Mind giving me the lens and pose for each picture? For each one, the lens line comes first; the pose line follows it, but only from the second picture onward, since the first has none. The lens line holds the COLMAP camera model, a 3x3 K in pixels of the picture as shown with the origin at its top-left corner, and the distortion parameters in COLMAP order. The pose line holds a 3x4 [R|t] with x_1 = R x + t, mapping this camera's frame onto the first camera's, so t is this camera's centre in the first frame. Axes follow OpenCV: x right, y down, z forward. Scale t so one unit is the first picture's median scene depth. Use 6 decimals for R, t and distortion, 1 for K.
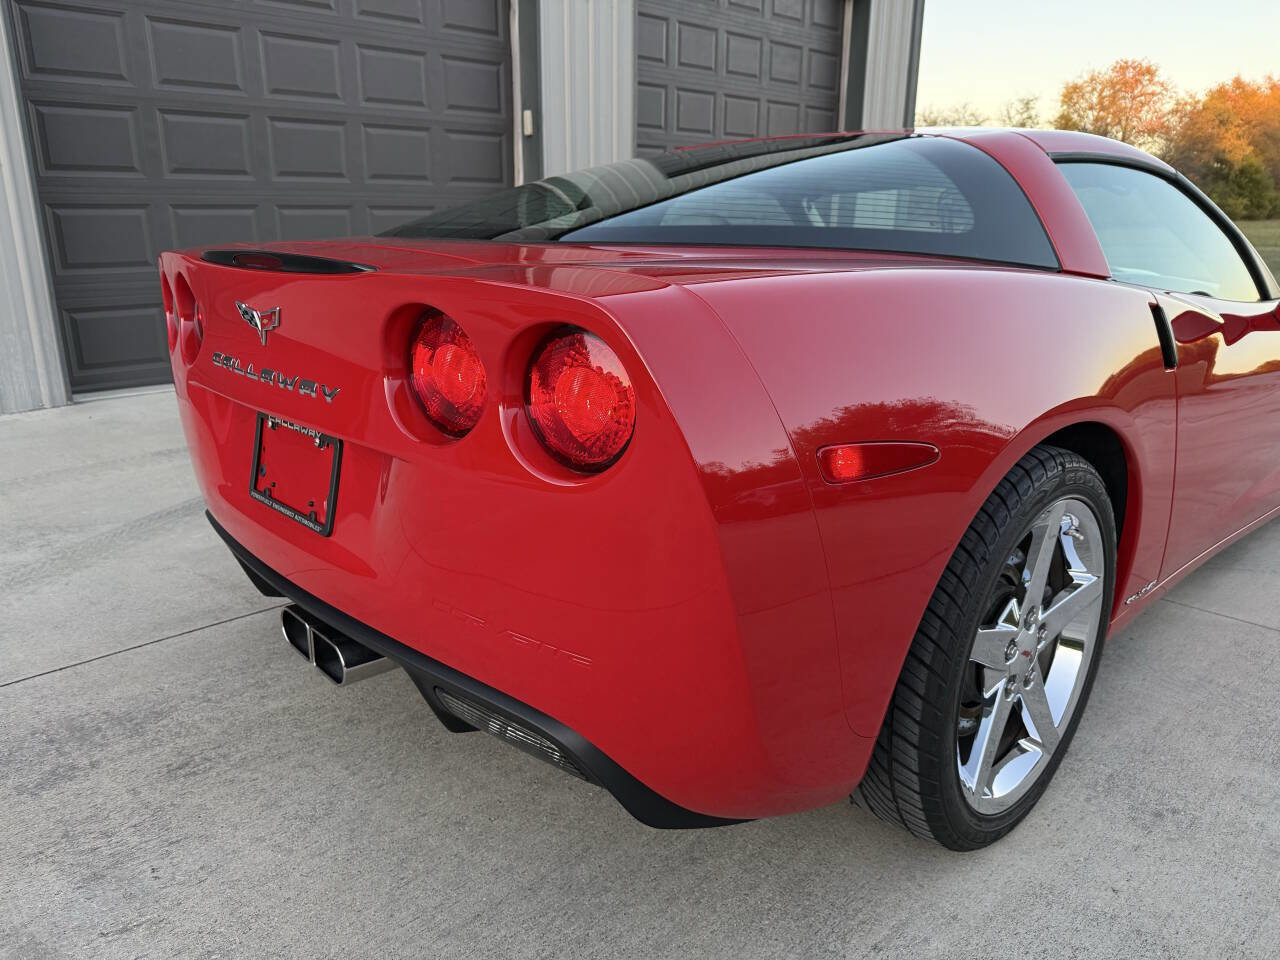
lens RADIAL K [[910.6, 0, 637.8], [0, 910.6, 482.7], [0, 0, 1]] dist [0.006115, -0.012646]
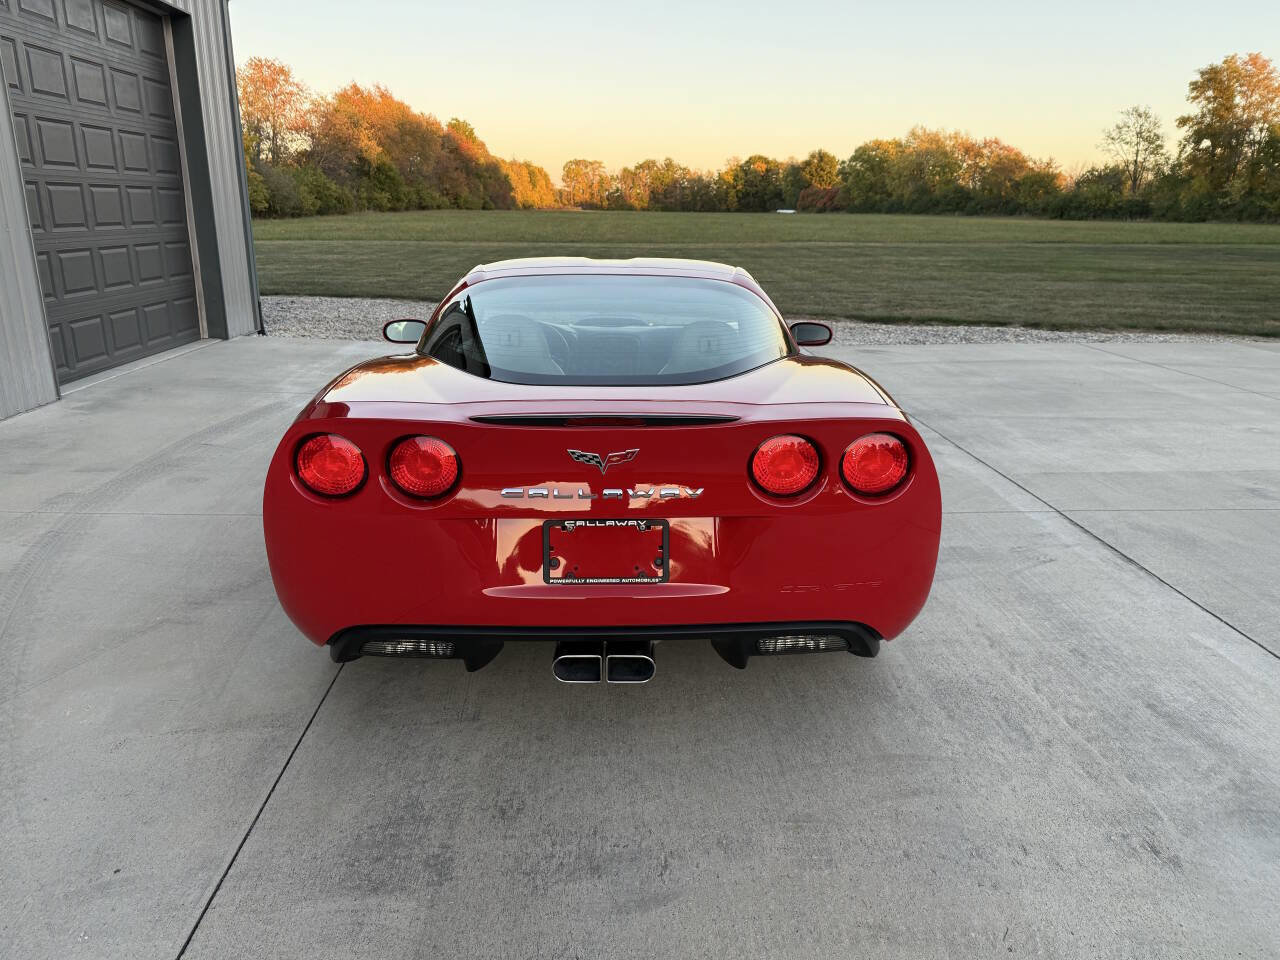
lens RADIAL K [[916.4, 0, 642.3], [0, 916.4, 480.4], [0, 0, 1]] dist [0.023917, -0.024520]
pose [[0.658419, -0.213839, 0.721635, -0.330541], [0.206460, 0.973327, 0.100048, -0.063082], [-0.723781, 0.083115, 0.685006, -0.017073]]
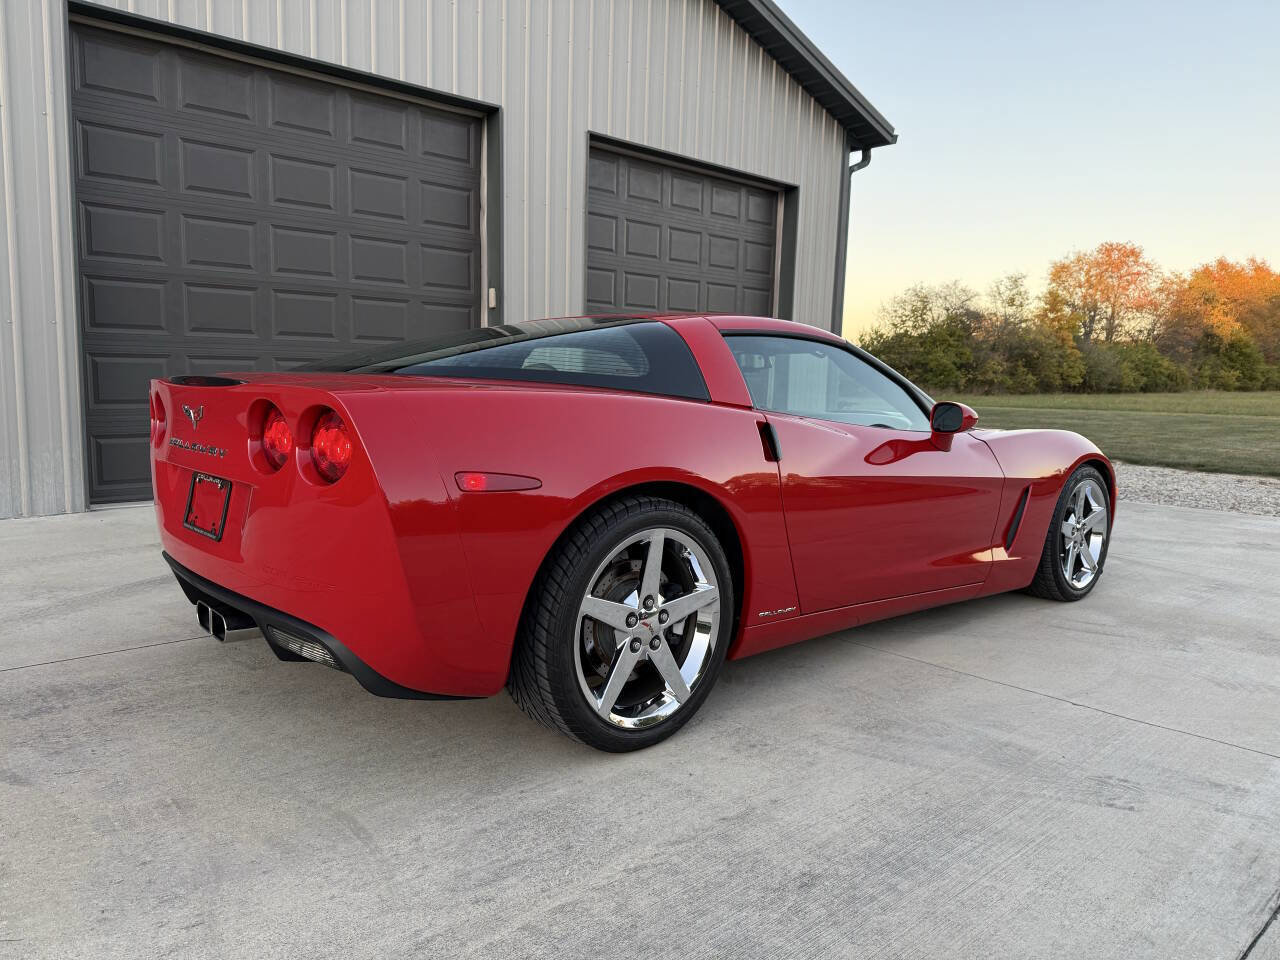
lens RADIAL K [[901.6, 0, 632.6], [0, 901.6, 487.5], [0, 0, 1]] dist [0.077519, -0.102963]
pose [[0.999450, 0.020049, -0.026424, 0.102273], [-0.024130, 0.986082, -0.164497, 0.049018], [0.022759, 0.165044, 0.986024, -0.145147]]
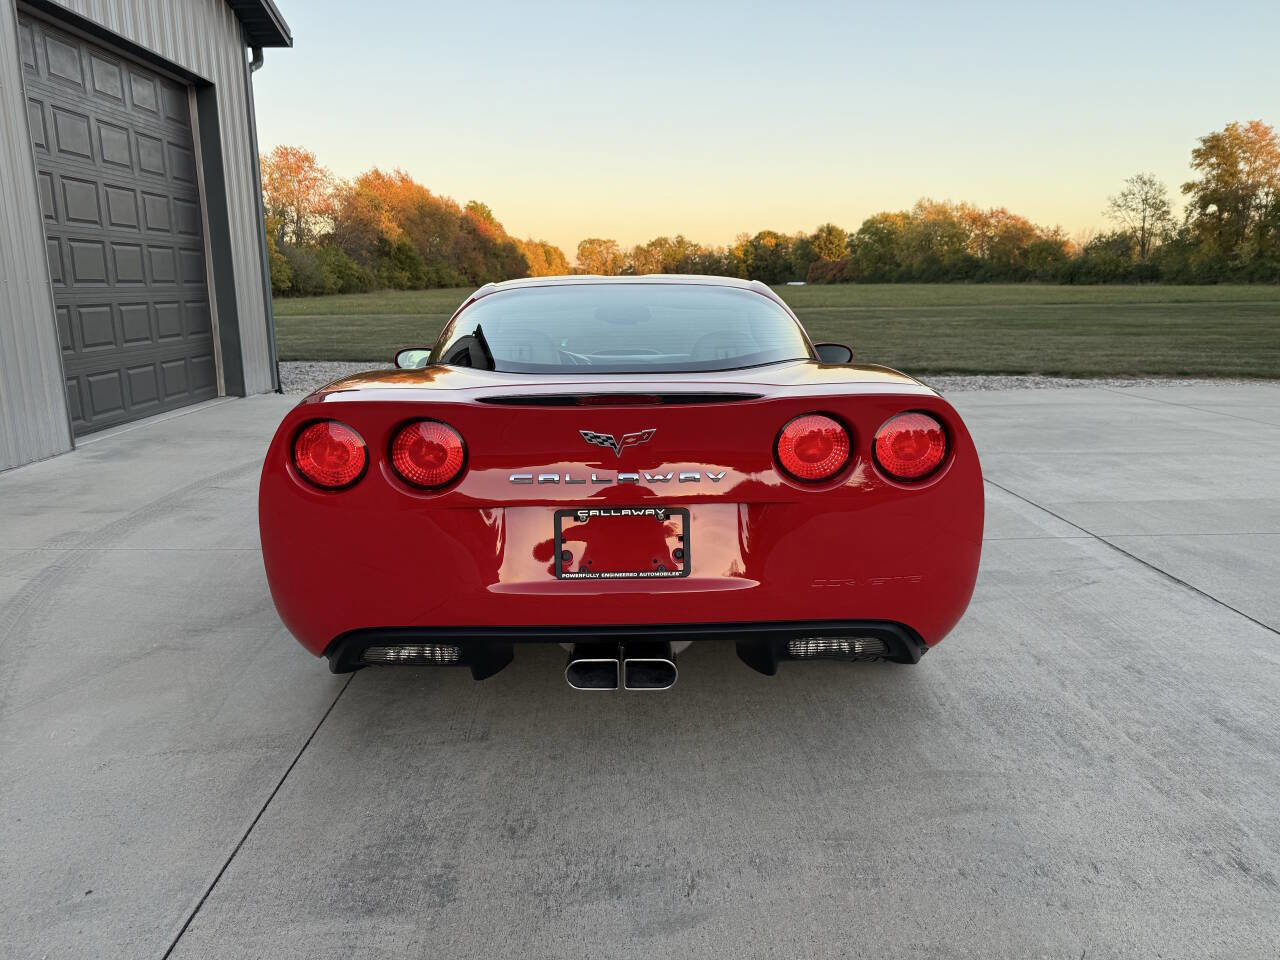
lens RADIAL K [[914.8, 0, 637.1], [0, 914.8, 479.4], [0, 0, 1]] dist [0.032044, -0.034832]
pose [[0.672732, -0.166141, 0.720991, -0.320319], [0.221425, 0.975010, 0.018072, -0.030963], [-0.705976, 0.147488, 0.692709, 0.002421]]
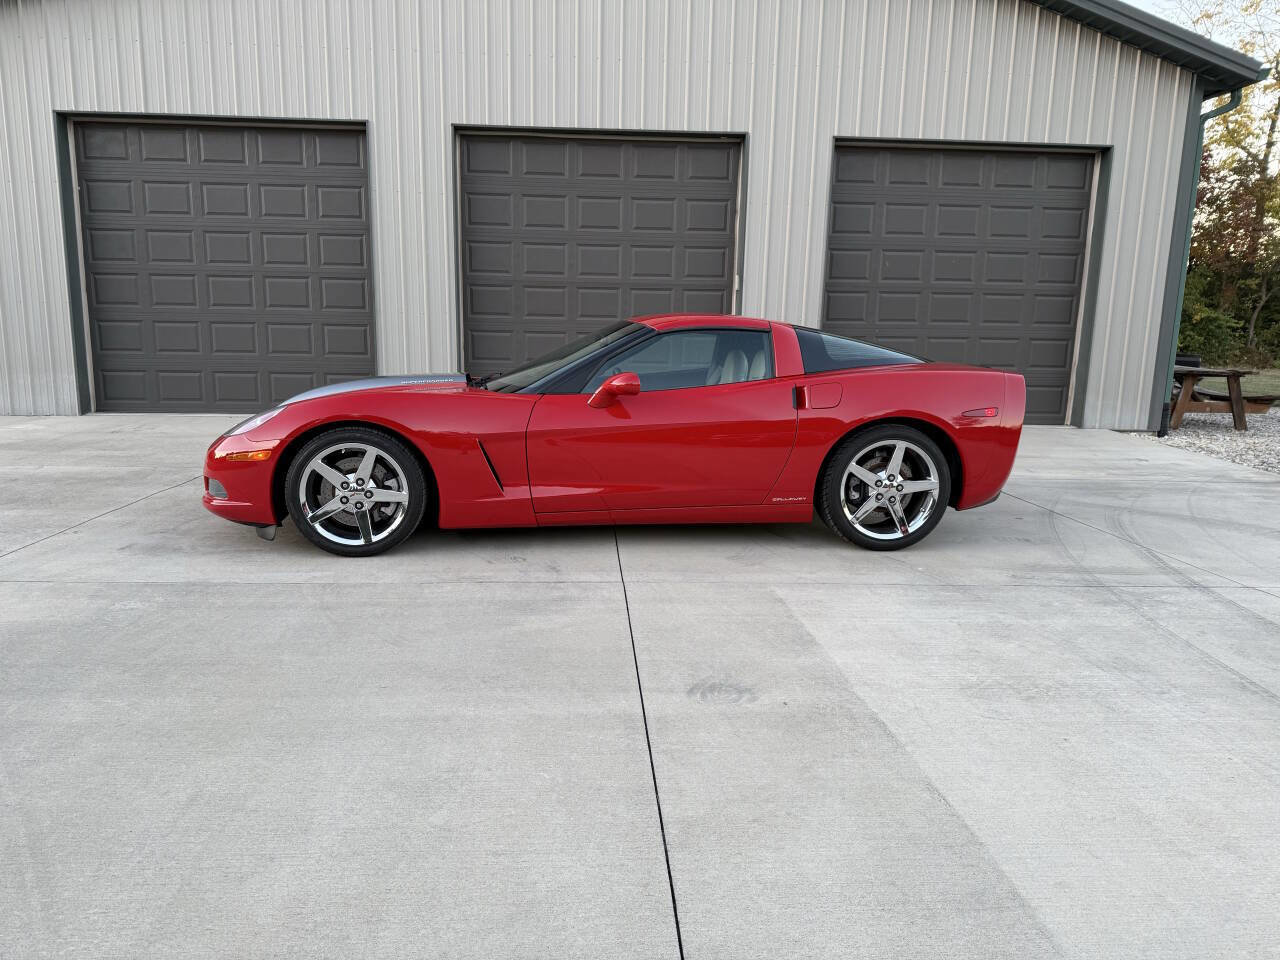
lens RADIAL K [[901.6, 0, 632.6], [0, 901.6, 487.5], [0, 0, 1]] dist [0.077519, -0.102963]
pose [[0.759805, 0.122757, -0.638457, 0.786488], [-0.197263, 0.979248, -0.046474, 0.060605], [0.619503, 0.161255, 0.768253, -0.256574]]
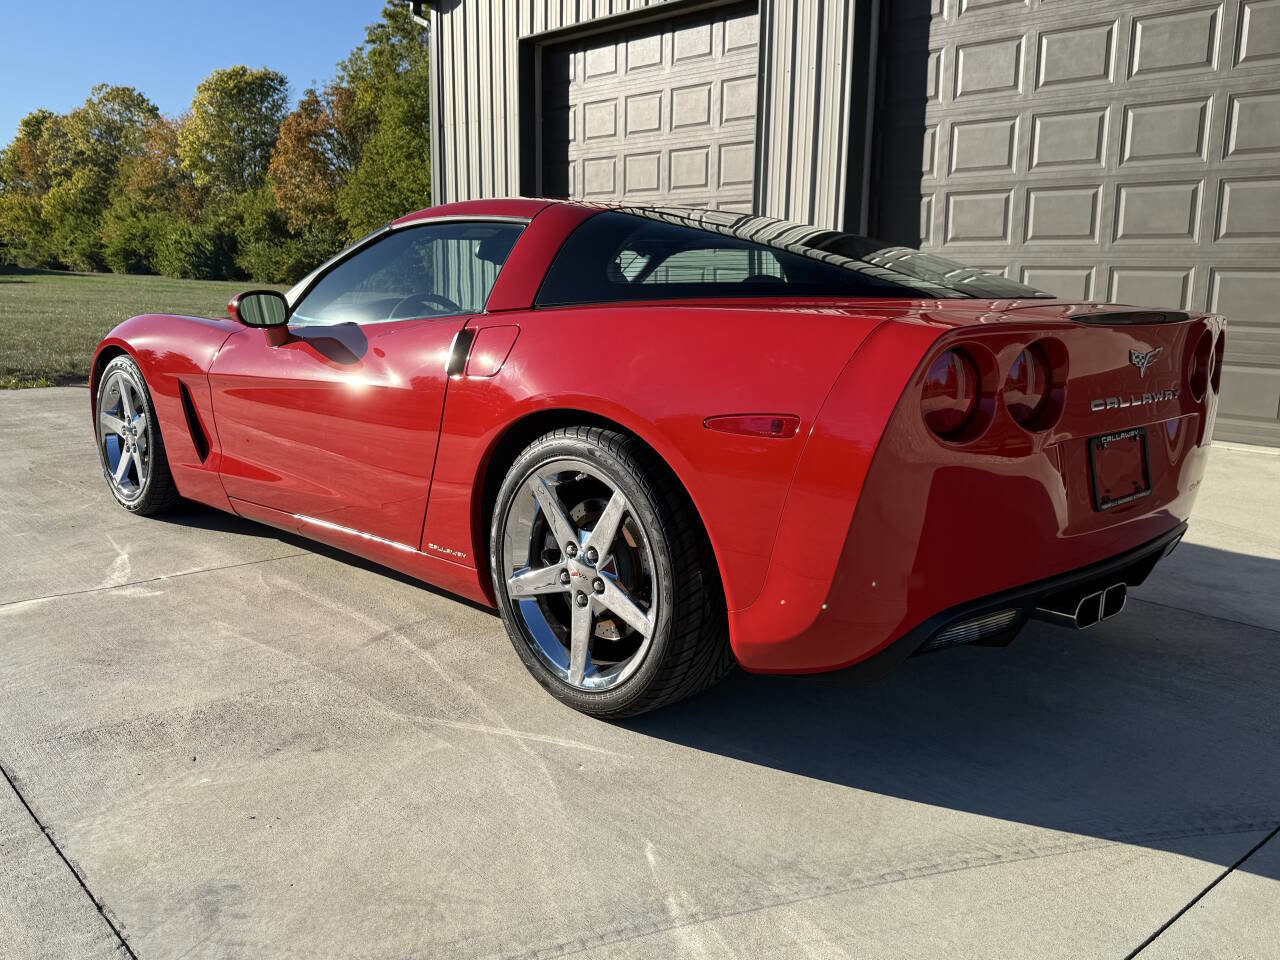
lens RADIAL K [[1100.3, 0, 635.0], [0, 1100.3, 477.7], [0, 0, 1]] dist [0.010206, -0.018746]
pose [[-0.039028, 0.177647, -0.983320, 0.828973], [-0.298174, 0.937166, 0.181143, -0.141374], [0.953713, 0.300270, 0.016394, 0.513447]]
